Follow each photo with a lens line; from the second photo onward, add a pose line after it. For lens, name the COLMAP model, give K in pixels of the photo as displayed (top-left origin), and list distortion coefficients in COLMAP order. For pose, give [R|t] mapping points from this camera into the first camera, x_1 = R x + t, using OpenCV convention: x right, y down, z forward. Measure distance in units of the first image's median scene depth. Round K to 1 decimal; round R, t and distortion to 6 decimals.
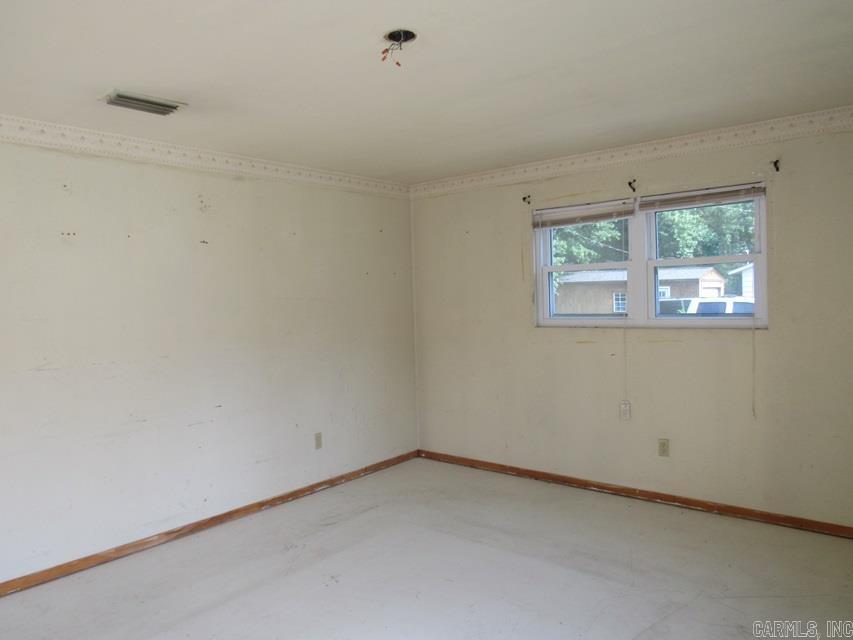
lens RADIAL K [[609.9, 0, 425.5], [0, 609.9, 319.8], [0, 0, 1]] dist [-0.035595, 0.008970]
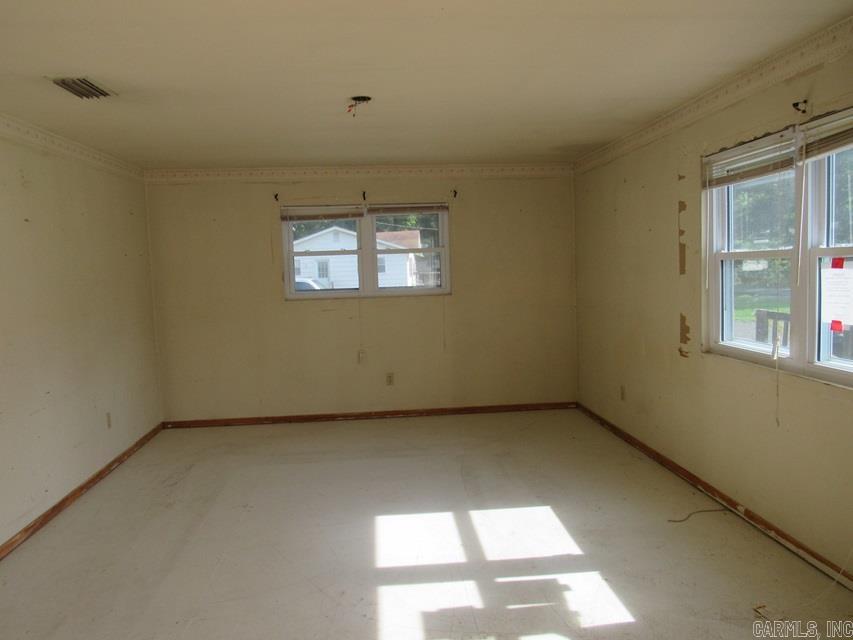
lens RADIAL K [[609.9, 0, 429.0], [0, 609.9, 318.7], [0, 0, 1]] dist [-0.035595, 0.008970]
pose [[0.701127, -0.055876, 0.710844, -0.551175], [0.035961, 0.998427, 0.043011, 0.006432], [-0.712129, -0.004594, 0.702033, -0.089732]]
